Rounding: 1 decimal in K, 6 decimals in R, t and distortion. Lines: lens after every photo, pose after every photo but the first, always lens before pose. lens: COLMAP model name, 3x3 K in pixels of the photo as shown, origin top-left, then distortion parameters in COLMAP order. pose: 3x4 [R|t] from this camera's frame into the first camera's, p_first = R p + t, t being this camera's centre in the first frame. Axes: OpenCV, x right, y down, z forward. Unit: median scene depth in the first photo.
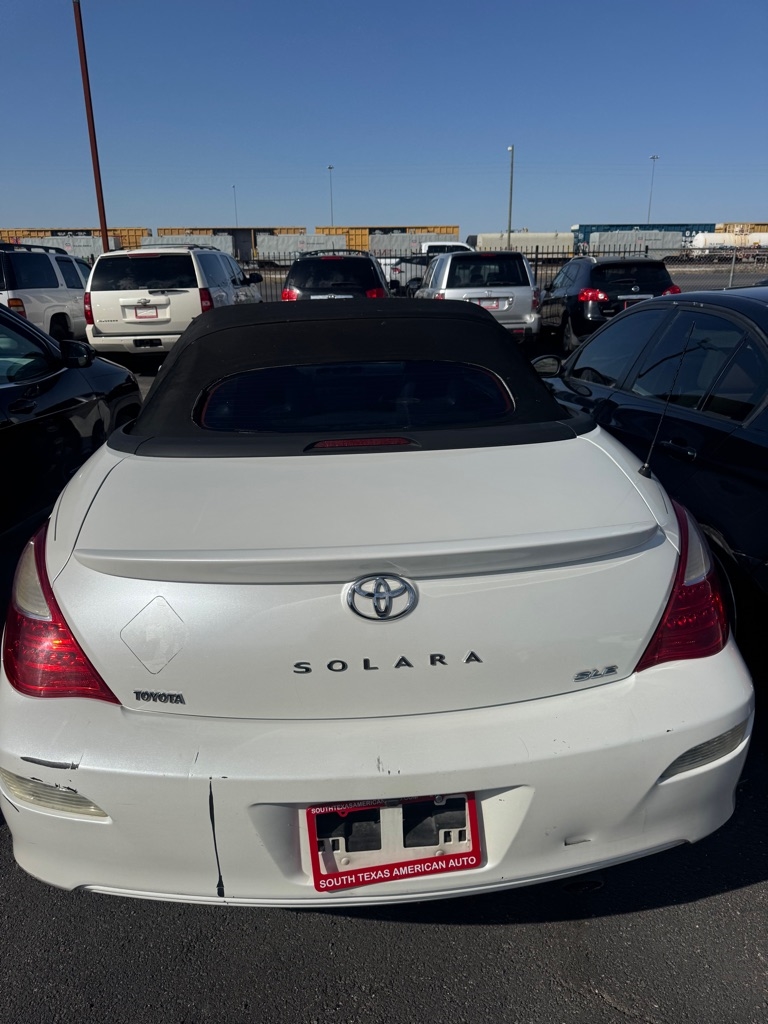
lens RADIAL K [[772.6, 0, 378.2], [0, 772.6, 492.5], [0, 0, 1]] dist [0.047320, -0.052495]
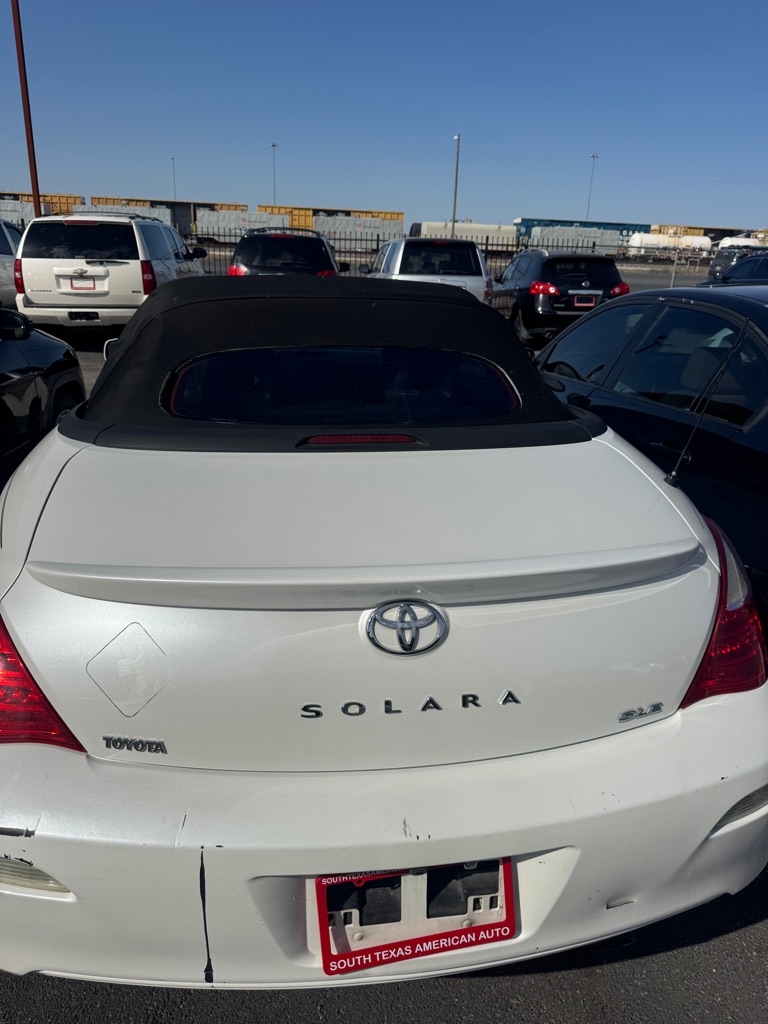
lens RADIAL K [[778.8, 0, 387.3], [0, 778.8, 508.4], [0, 0, 1]] dist [0.010342, -0.006269]
pose [[0.995625, 0.022452, 0.090697, -0.090706], [-0.025673, 0.999075, 0.034505, -0.021231], [-0.089838, -0.036683, 0.995281, 0.153230]]
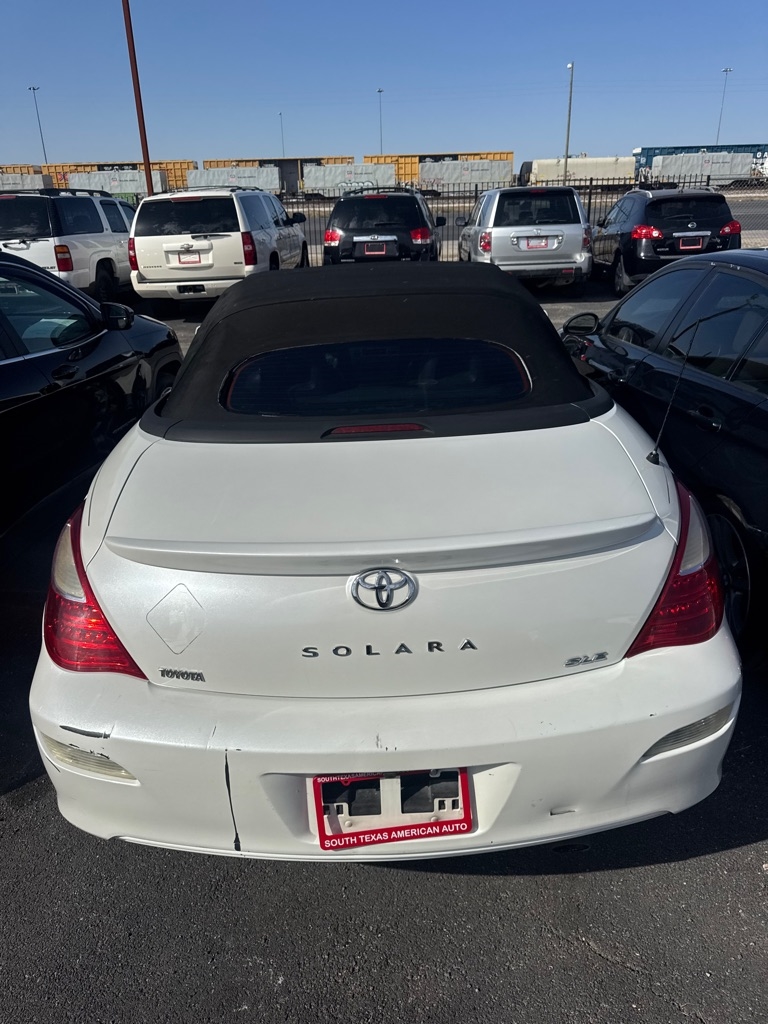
lens RADIAL K [[771.8, 0, 383.8], [0, 771.8, 499.1], [0, 0, 1]] dist [0.039479, -0.047507]
pose [[0.998542, 0.009590, -0.053116, 0.056952], [-0.004943, 0.996202, 0.086935, -0.077218], [0.053748, -0.086545, 0.994797, -0.053040]]
